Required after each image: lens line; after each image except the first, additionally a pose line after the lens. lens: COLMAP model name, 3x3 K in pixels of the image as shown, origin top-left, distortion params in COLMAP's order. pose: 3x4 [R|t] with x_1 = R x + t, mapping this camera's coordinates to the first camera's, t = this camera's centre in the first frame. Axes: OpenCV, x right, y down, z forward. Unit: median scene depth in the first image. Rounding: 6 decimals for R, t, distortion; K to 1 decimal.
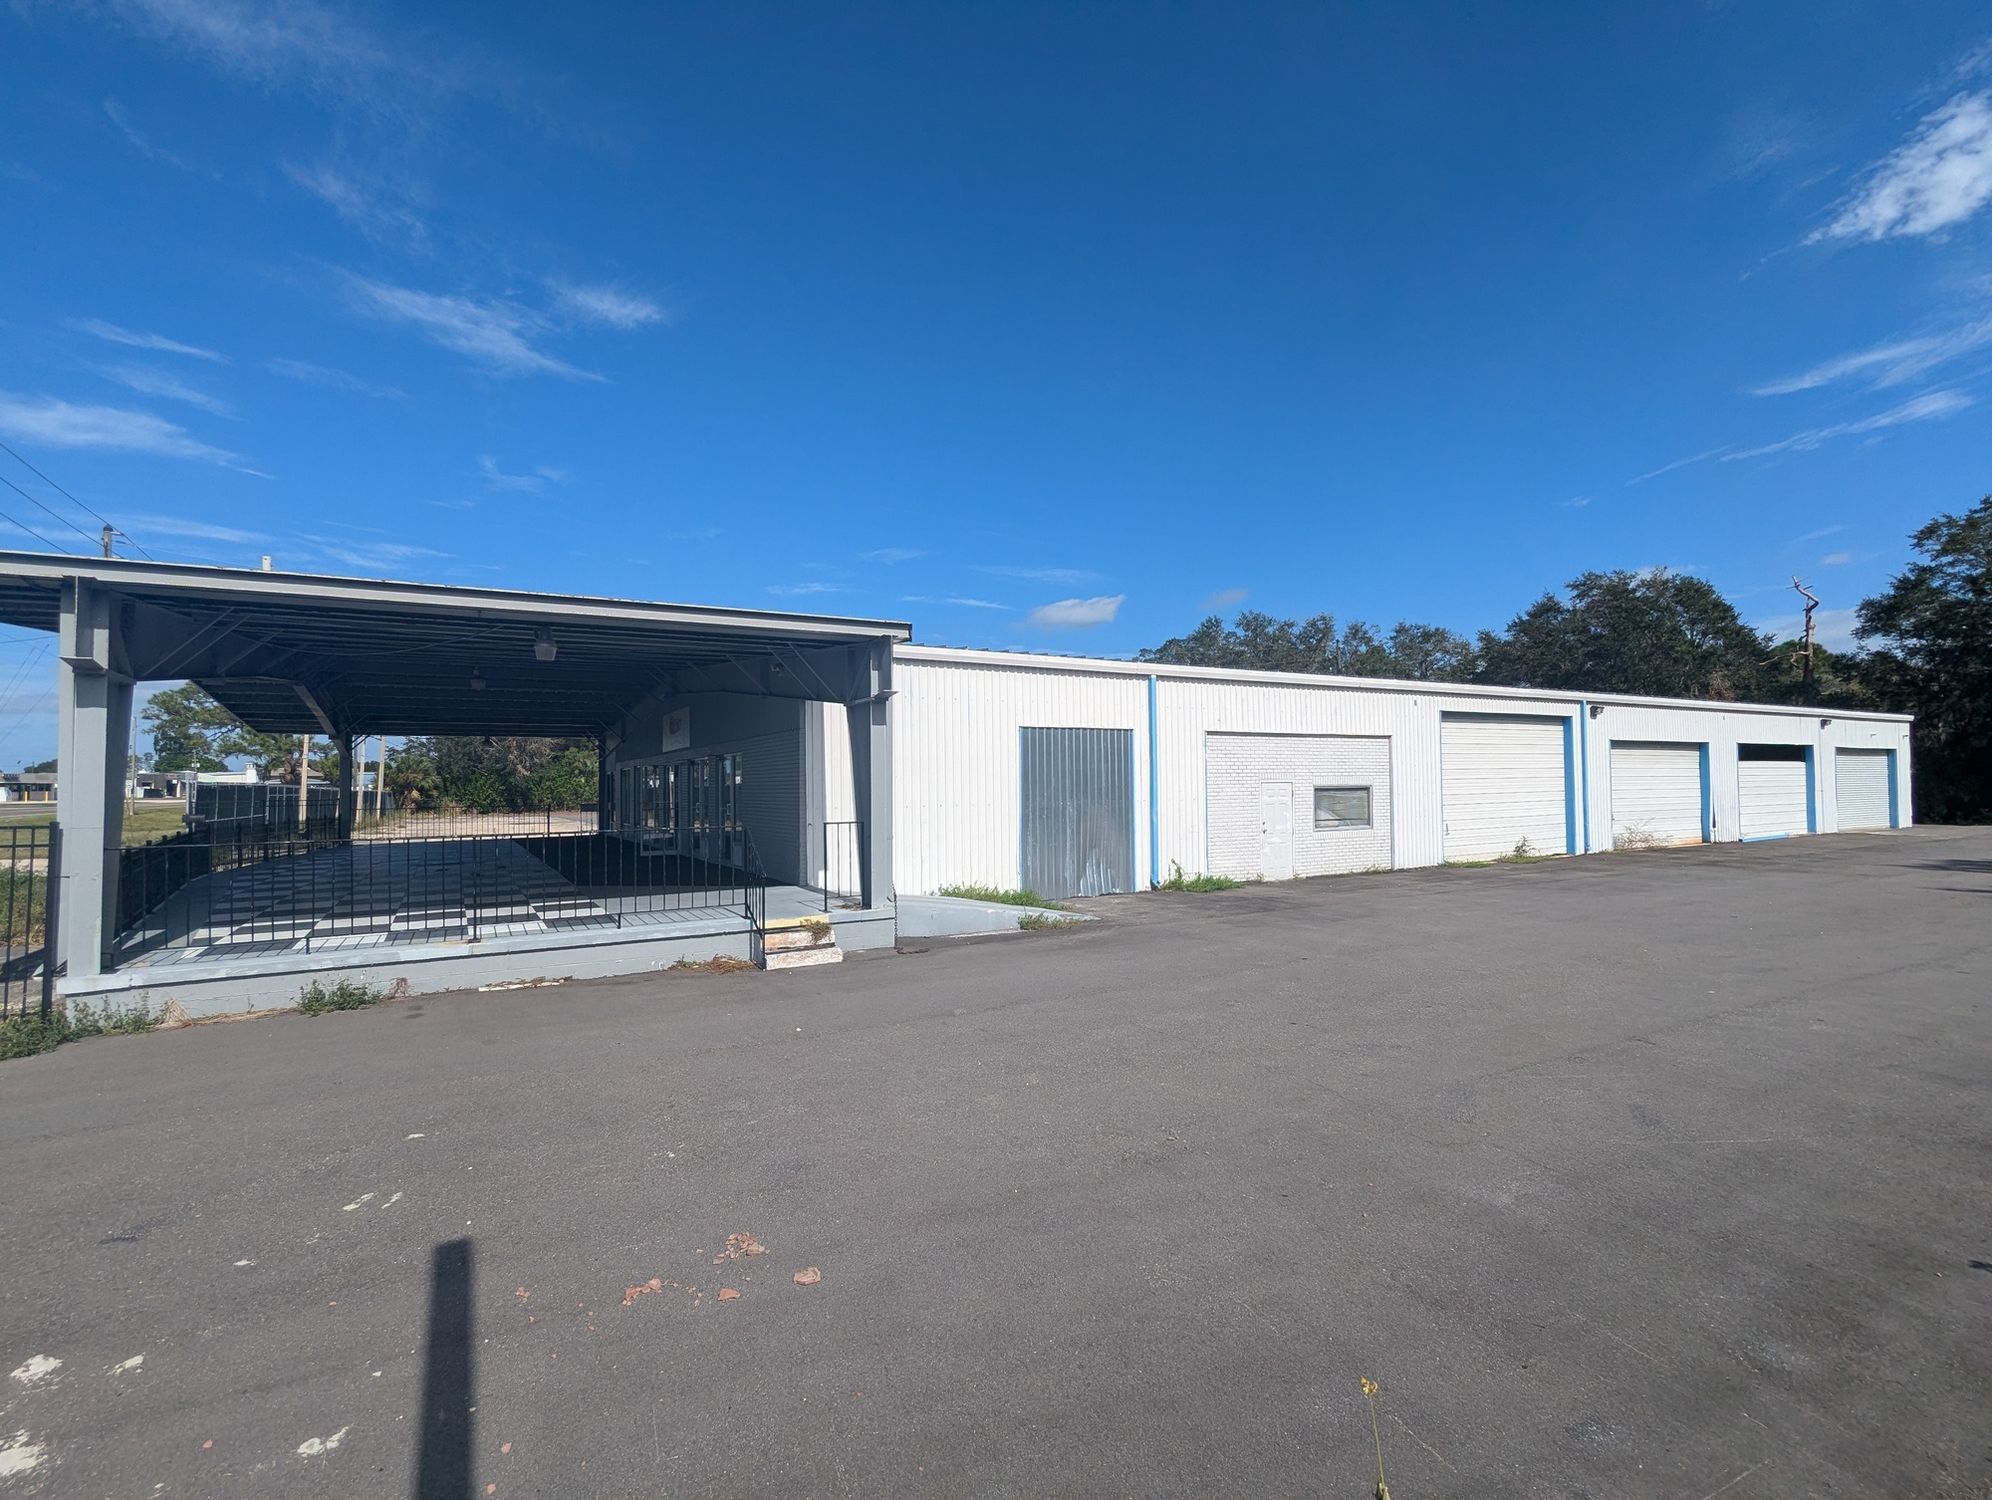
lens RADIAL K [[943.6, 0, 996.0], [0, 943.6, 750.0], [0, 0, 1]] dist [-0.000382, -0.000011]
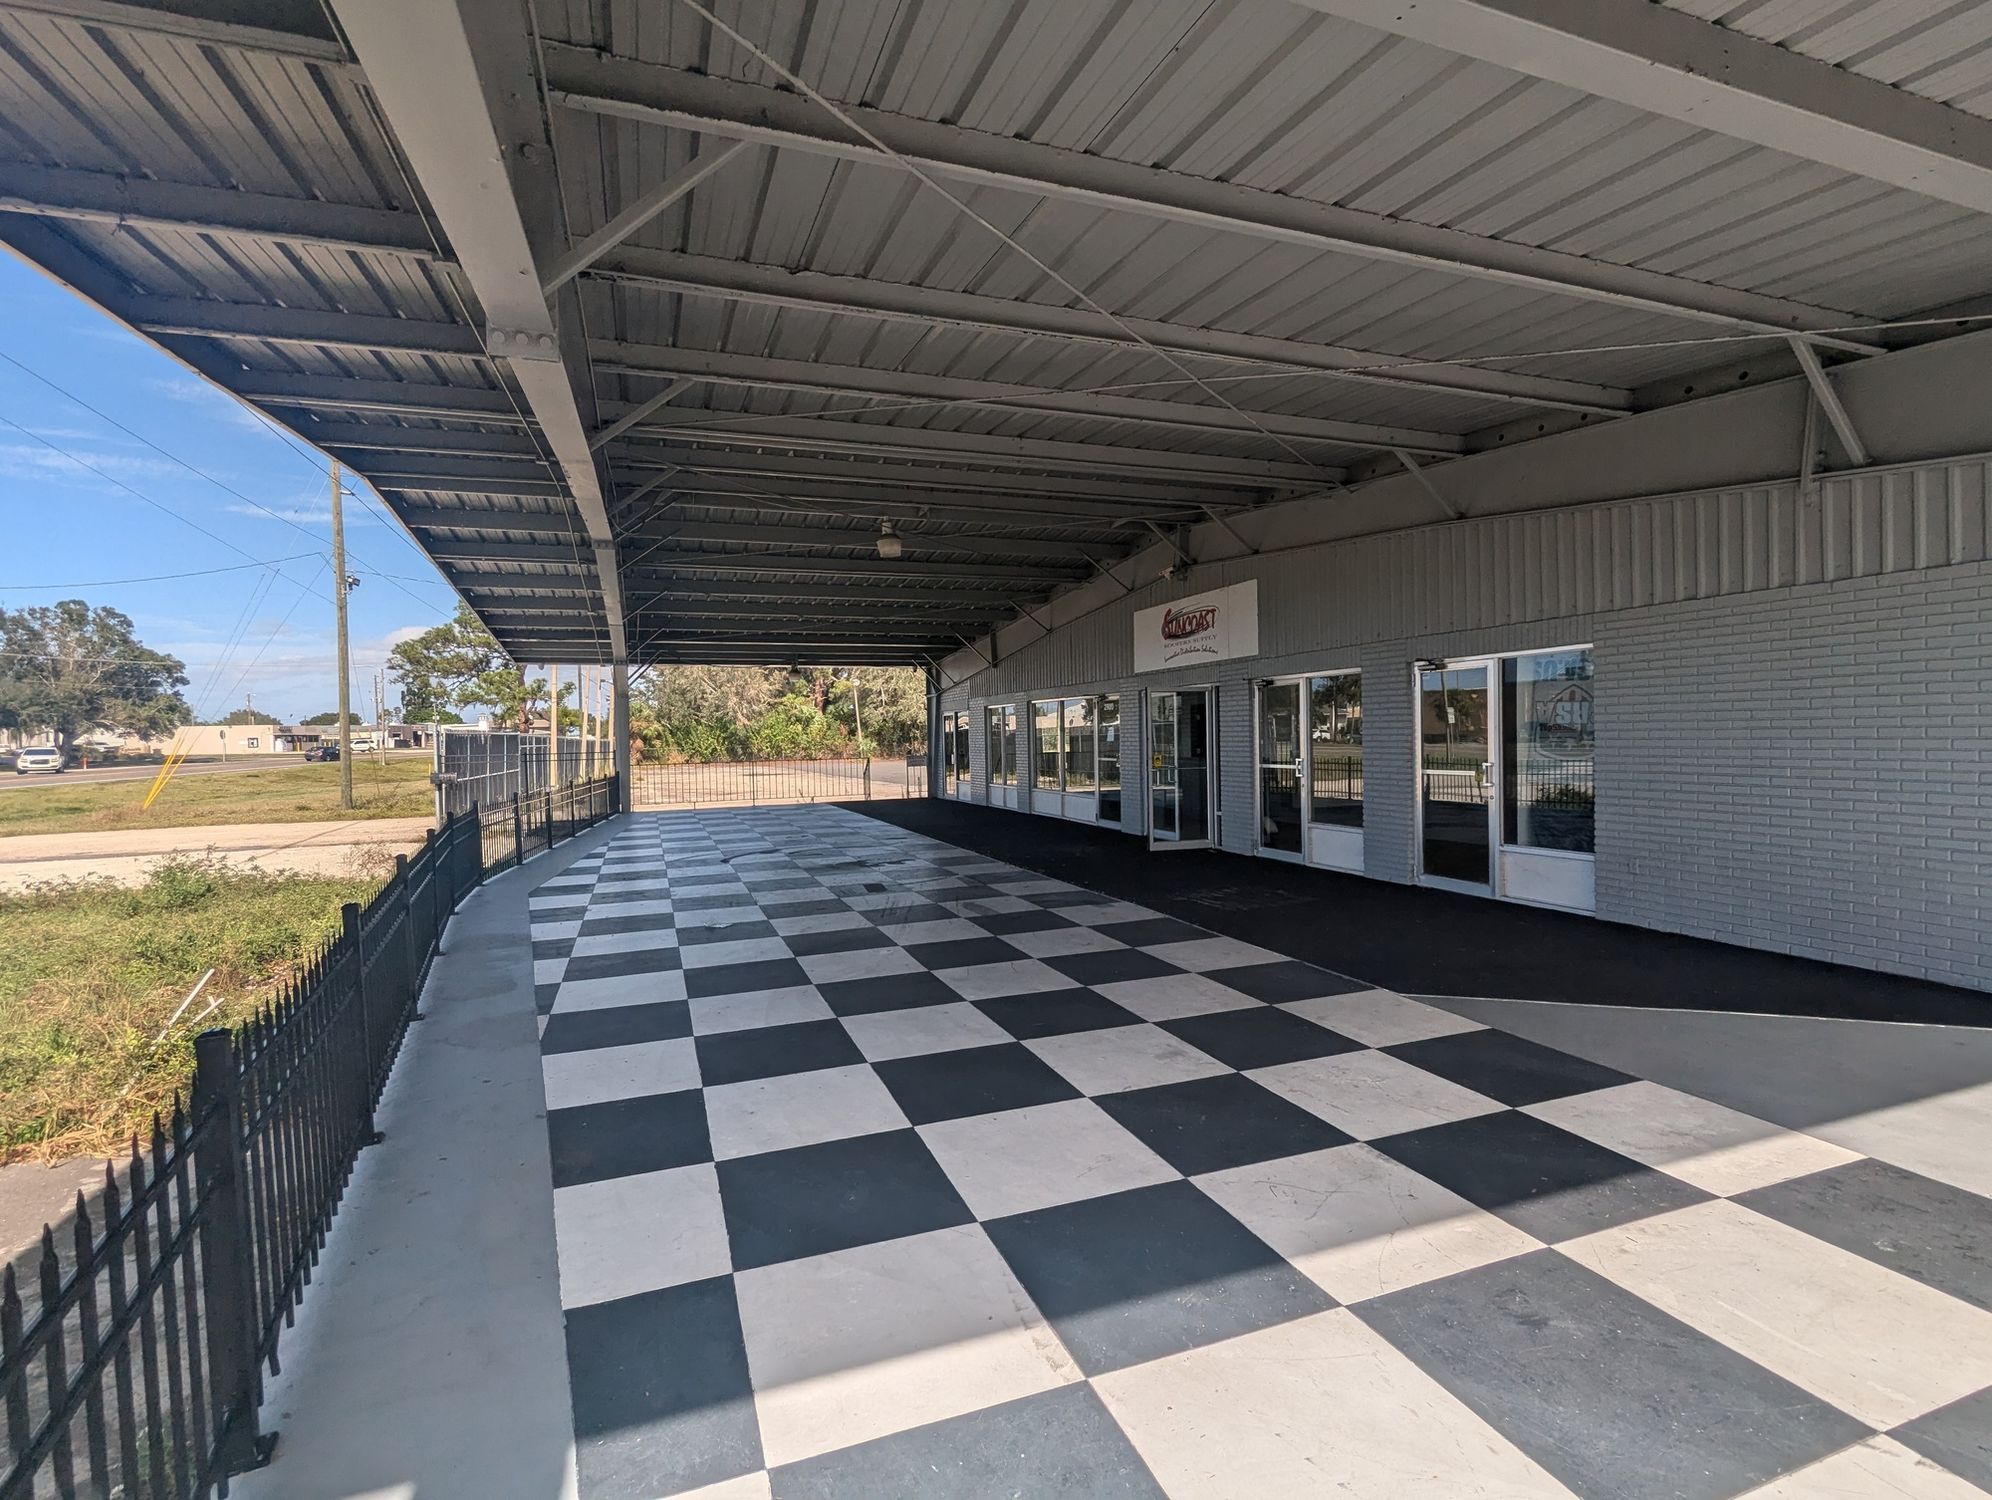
lens RADIAL K [[943.6, 0, 996.0], [0, 943.6, 750.0], [0, 0, 1]] dist [-0.000382, -0.000011]
pose [[0.985899, -0.002365, -0.167322, -0.101401], [0.011618, 0.998455, 0.054344, 0.005296], [0.166935, -0.055521, 0.984403, 0.116886]]
